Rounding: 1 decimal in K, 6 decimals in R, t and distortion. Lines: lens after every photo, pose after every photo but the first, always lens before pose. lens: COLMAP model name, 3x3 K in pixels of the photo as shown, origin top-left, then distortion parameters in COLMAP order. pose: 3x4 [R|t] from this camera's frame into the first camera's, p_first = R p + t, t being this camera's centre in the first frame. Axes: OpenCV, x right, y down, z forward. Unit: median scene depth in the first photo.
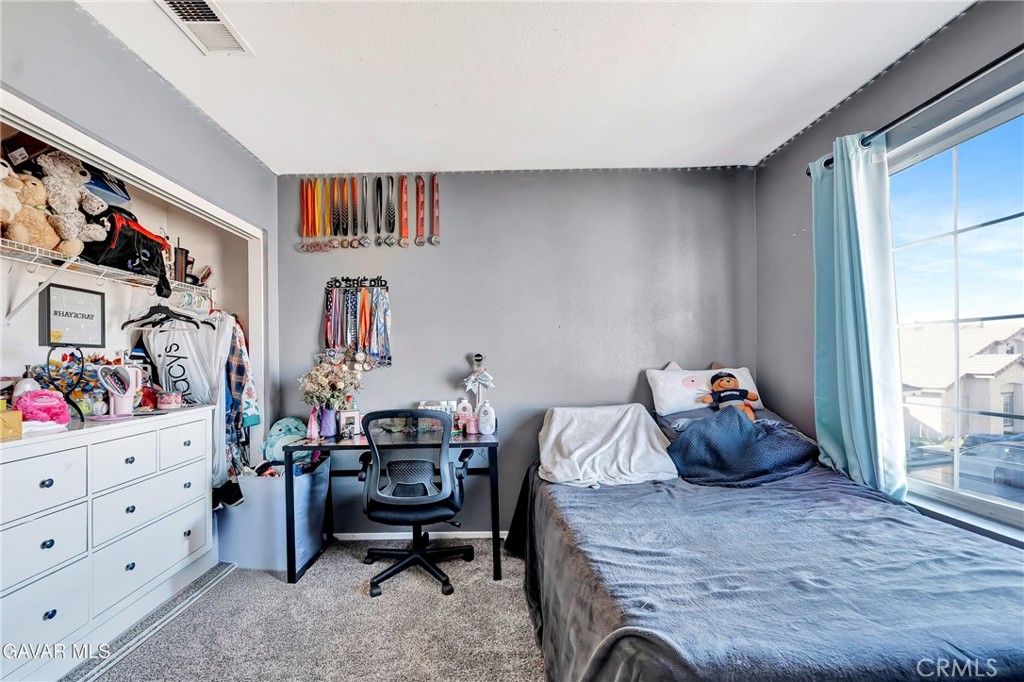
lens RADIAL K [[418.3, 0, 511.8], [0, 418.3, 375.1], [0, 0, 1]] dist [-0.000488, -0.000080]
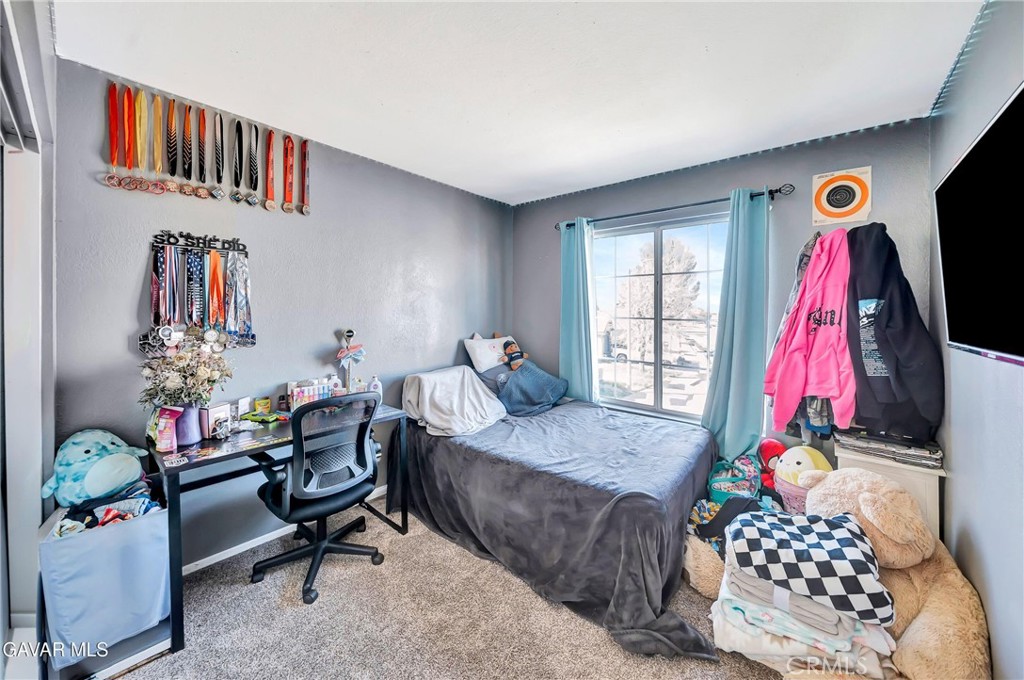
lens RADIAL K [[372.5, 0, 512.2], [0, 372.5, 322.1], [0, 0, 1]] dist [-0.000565, 0.000013]
pose [[0.660948, 0.005506, 0.750412, -0.514909], [-0.001042, 0.999979, -0.006420, -0.065913], [-0.750431, 0.003461, 0.660939, 0.096855]]
